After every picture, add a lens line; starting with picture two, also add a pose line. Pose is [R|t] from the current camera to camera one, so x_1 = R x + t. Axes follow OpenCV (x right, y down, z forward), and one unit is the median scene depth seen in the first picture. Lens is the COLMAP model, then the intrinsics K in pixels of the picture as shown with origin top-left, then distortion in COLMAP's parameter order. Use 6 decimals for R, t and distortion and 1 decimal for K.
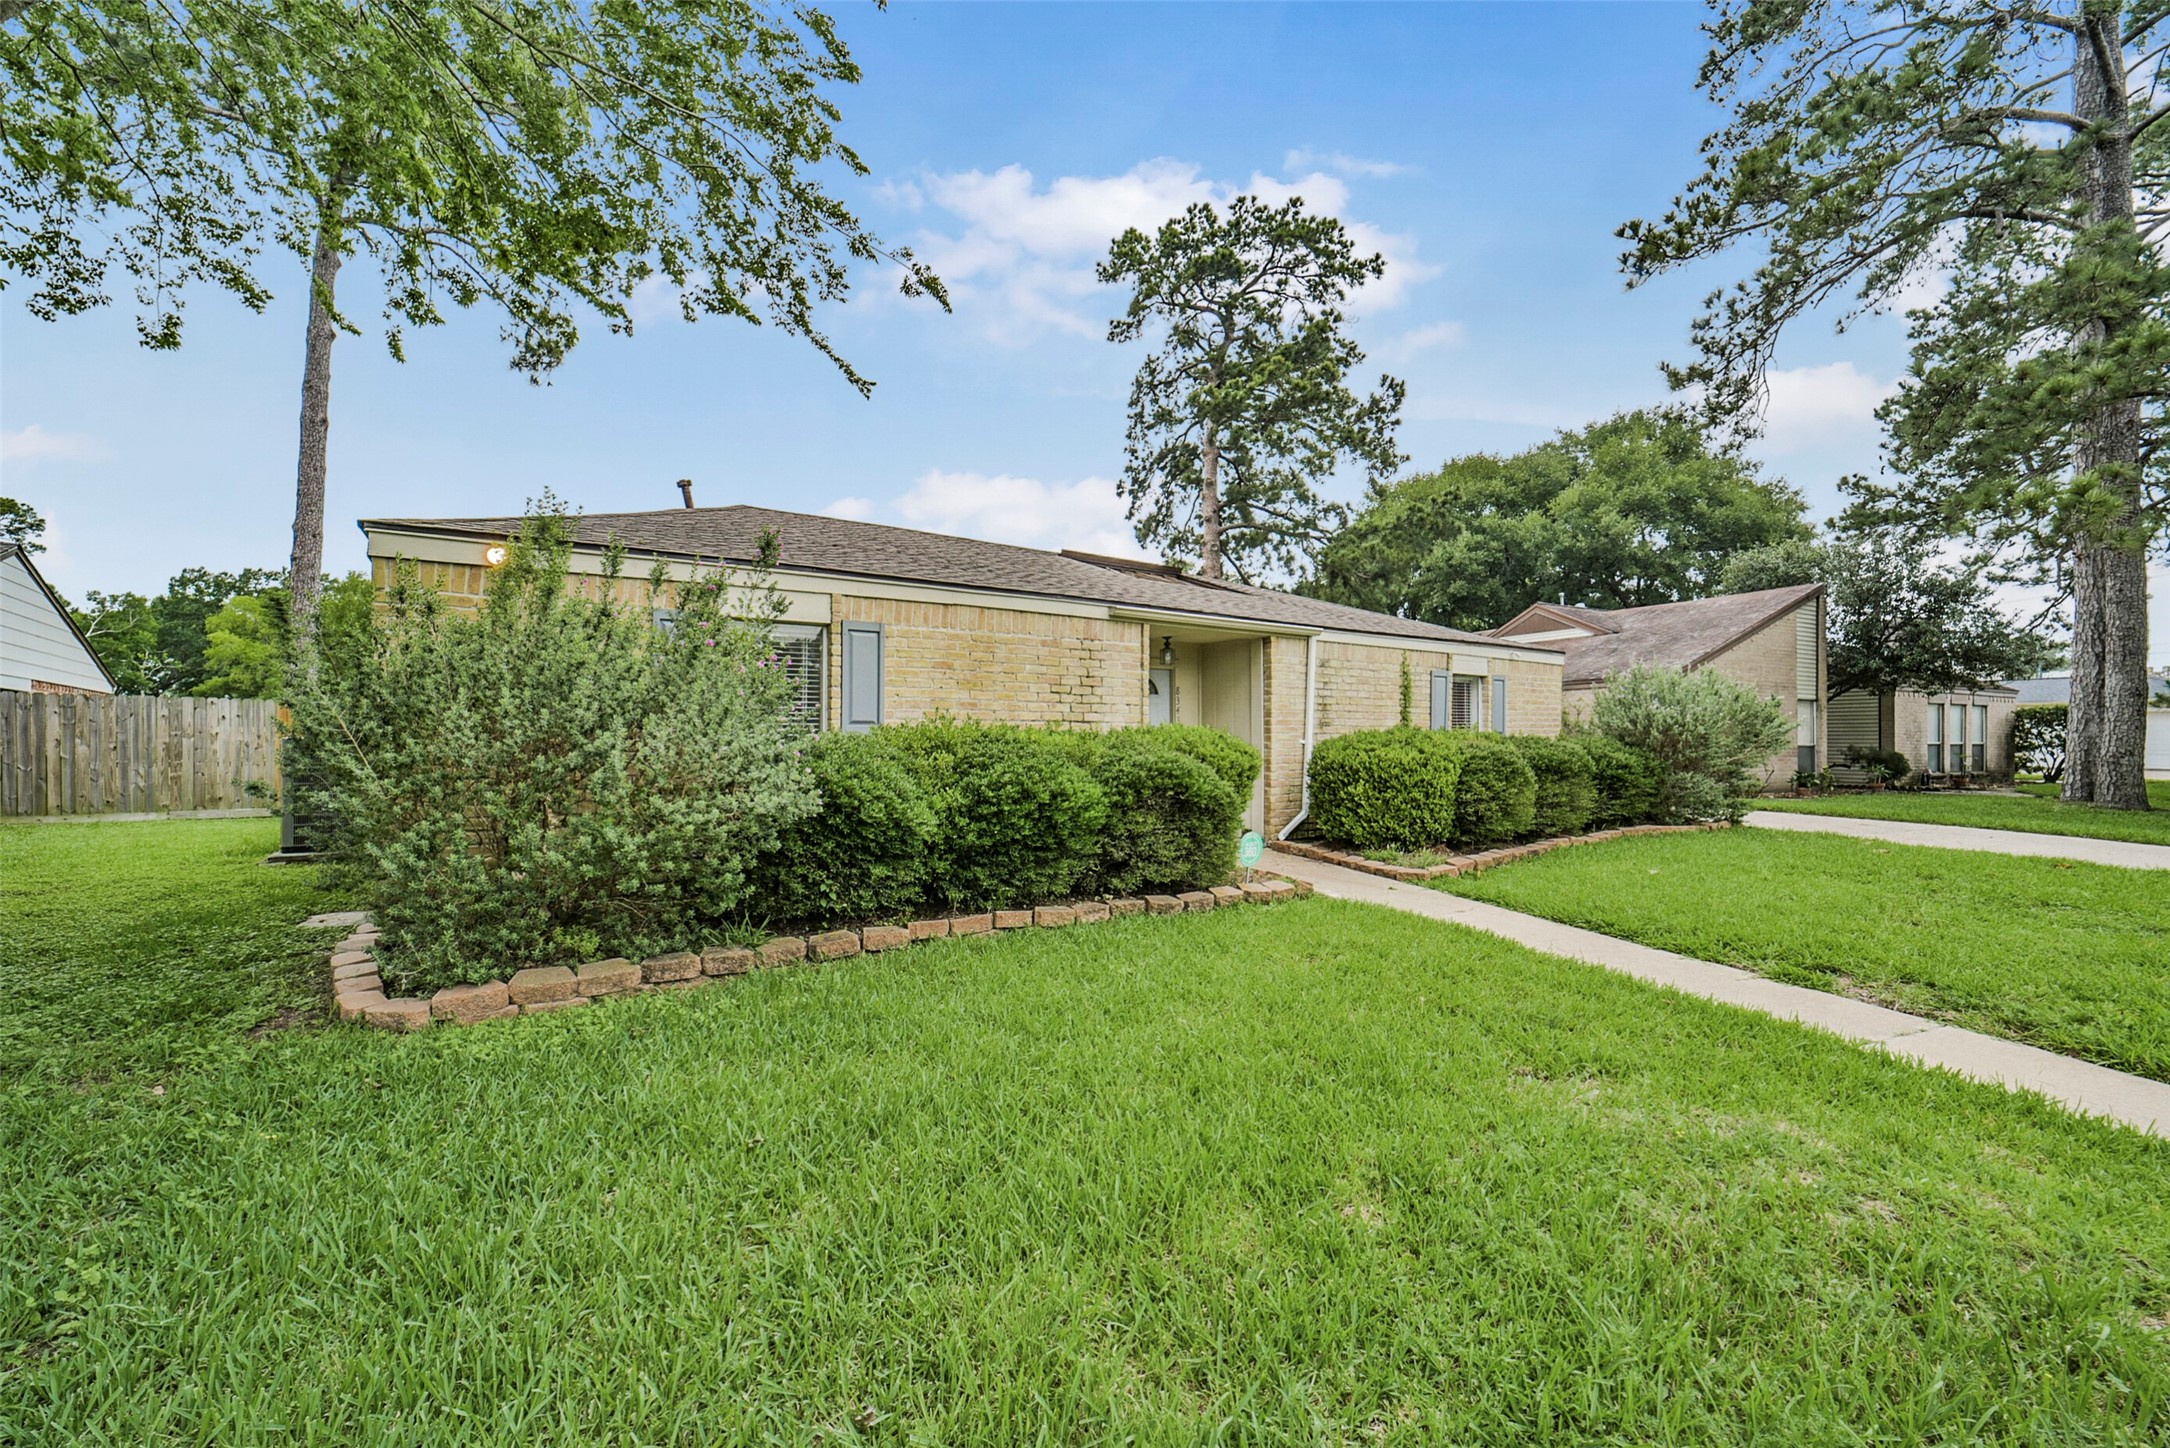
lens RADIAL K [[851.7, 0, 1085.0], [0, 851.7, 724.0], [0, 0, 1]] dist [-0.026018, 0.007542]
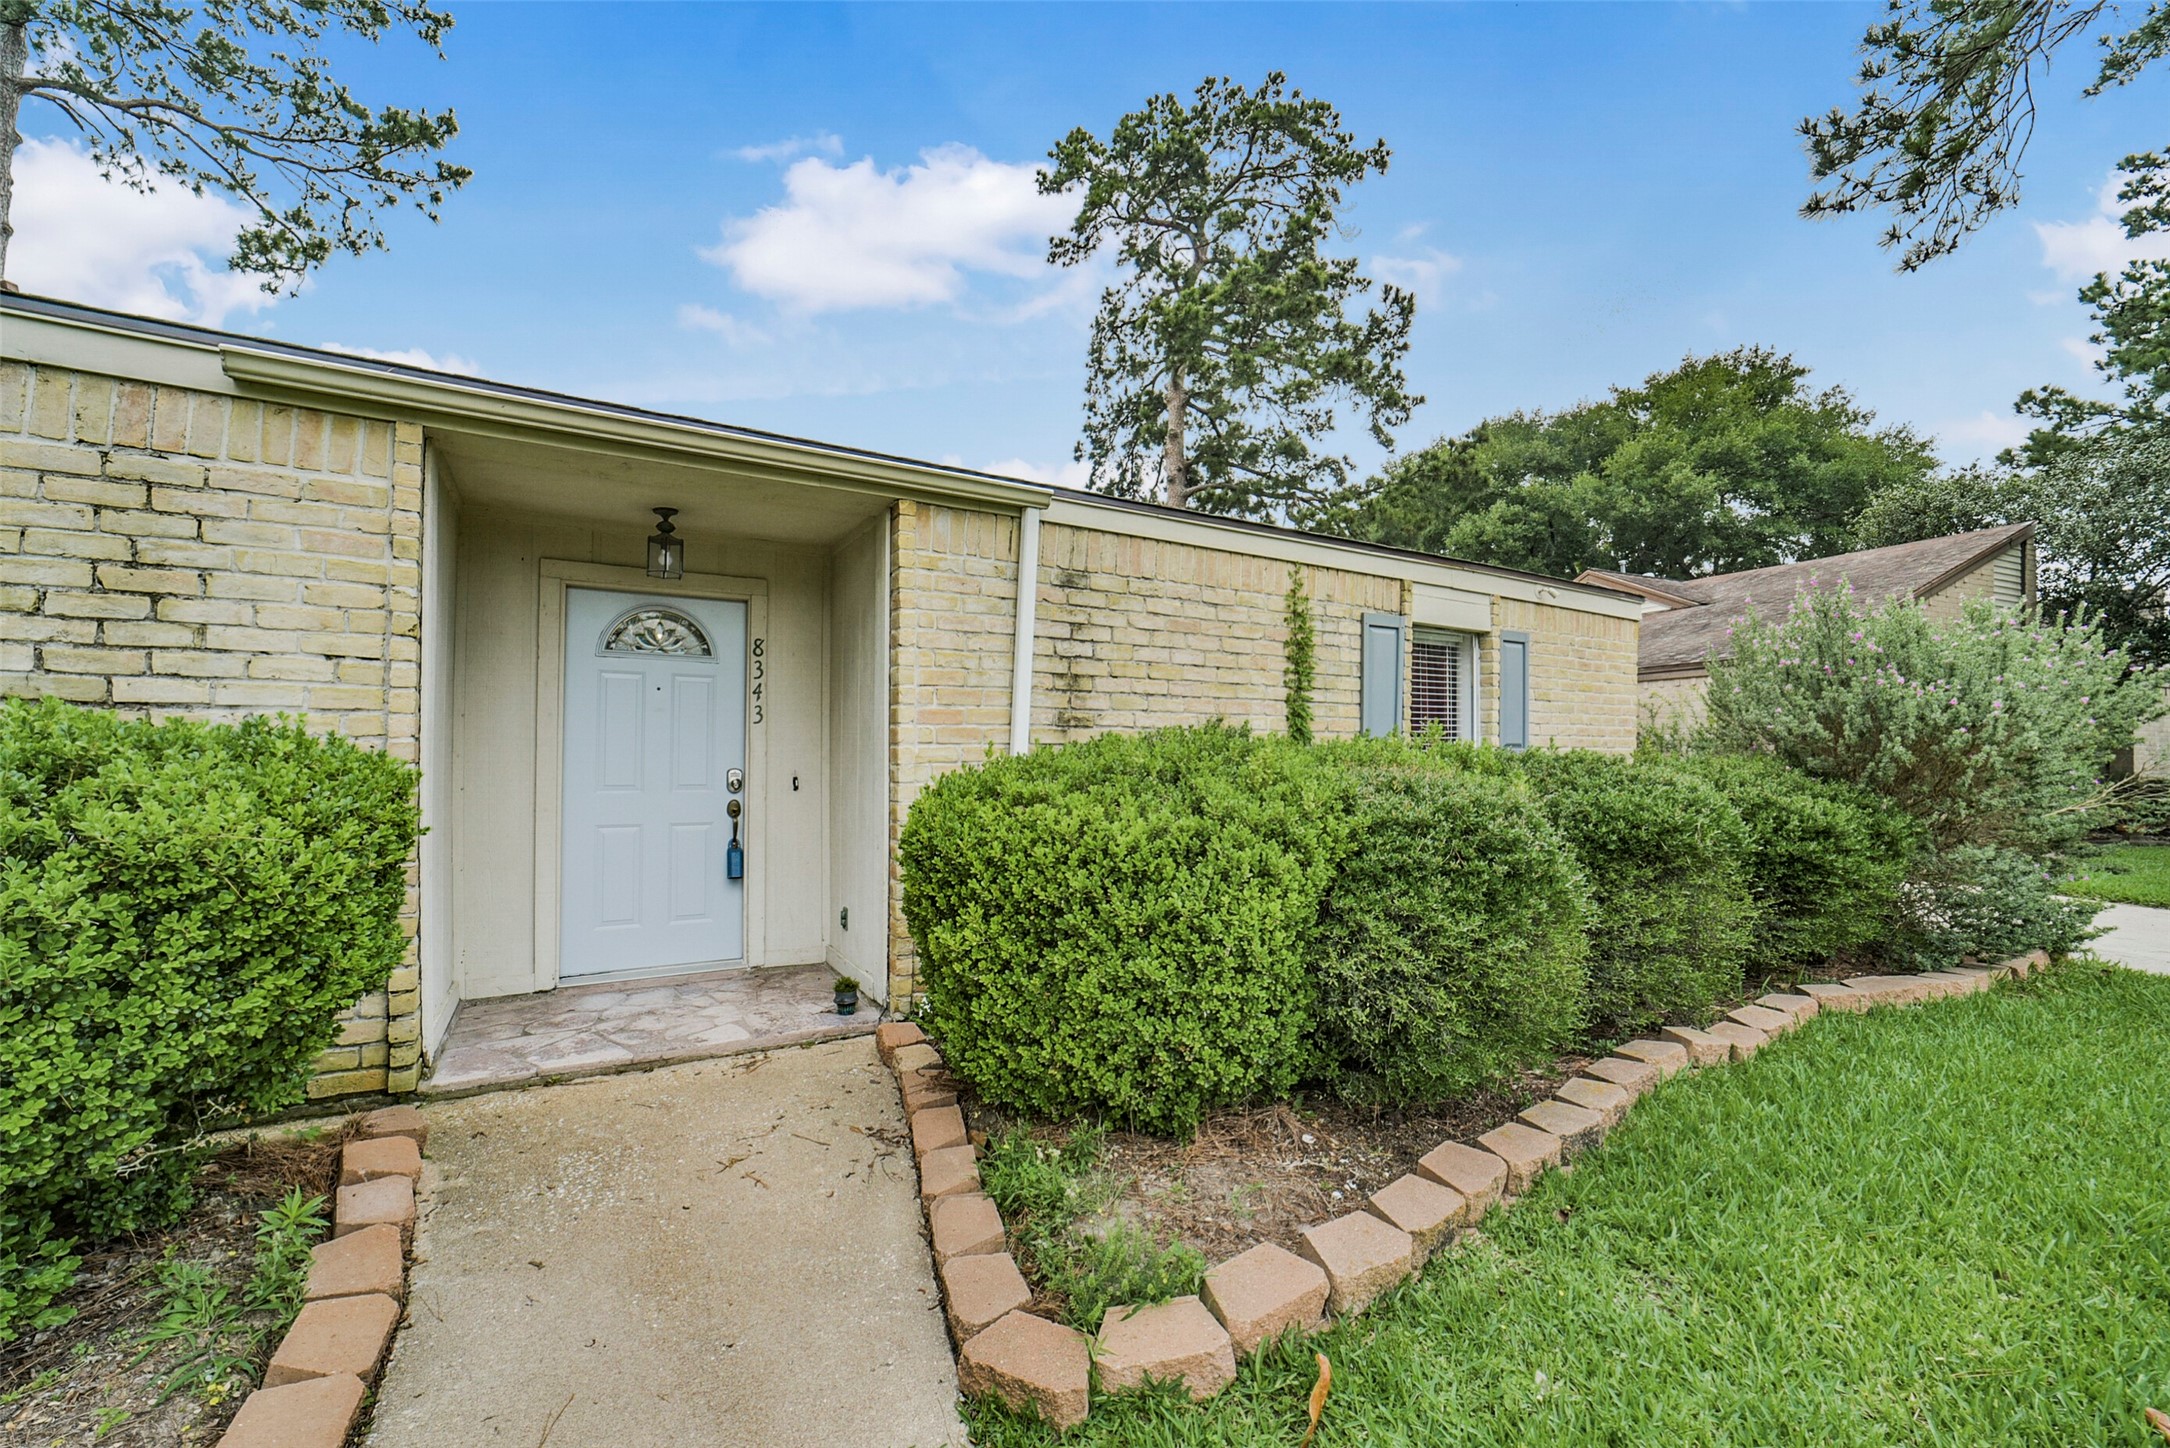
lens RADIAL K [[851.7, 0, 1085.0], [0, 851.7, 724.0], [0, 0, 1]] dist [-0.026018, 0.007542]
pose [[0.998871, 0.003199, -0.047394, 0.103513], [-0.003786, 0.999917, -0.012298, 0.001967], [0.047351, 0.012463, 0.998801, 0.194722]]
